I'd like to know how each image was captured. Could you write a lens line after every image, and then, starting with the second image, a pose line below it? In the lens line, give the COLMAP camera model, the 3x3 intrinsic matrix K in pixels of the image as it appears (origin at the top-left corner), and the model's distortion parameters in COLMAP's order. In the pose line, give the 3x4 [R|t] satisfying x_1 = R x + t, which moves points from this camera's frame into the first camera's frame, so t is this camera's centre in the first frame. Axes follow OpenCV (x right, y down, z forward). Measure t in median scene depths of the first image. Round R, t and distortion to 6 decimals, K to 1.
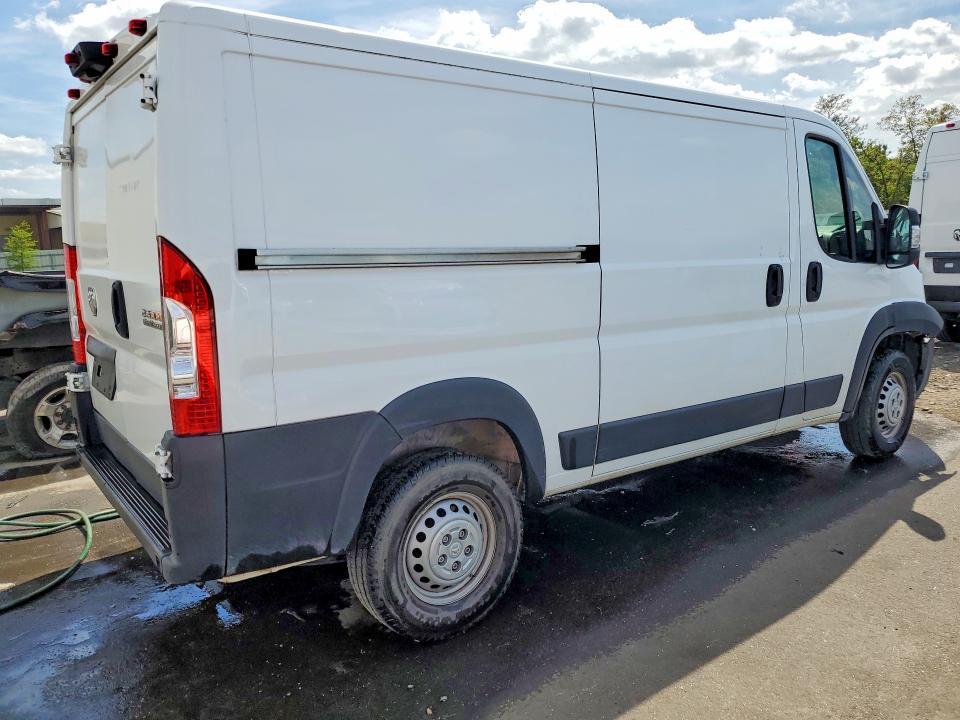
lens RADIAL K [[735.4, 0, 484.4], [0, 735.4, 359.1], [0, 0, 1]] dist [0.003821, -0.012050]
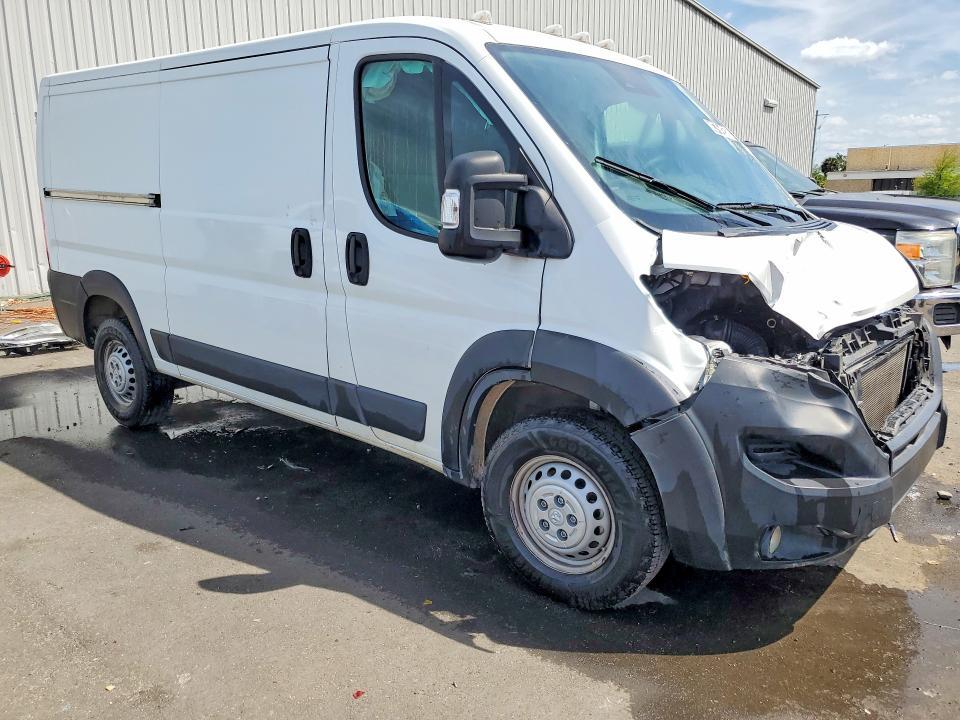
lens RADIAL K [[735.4, 0, 484.4], [0, 735.4, 359.1], [0, 0, 1]] dist [0.003821, -0.012050]
pose [[0.267574, 0.245602, -0.931710, 1.277210], [-0.174859, 0.963289, 0.203710, -0.191970], [0.947538, 0.108411, 0.300697, 0.947034]]
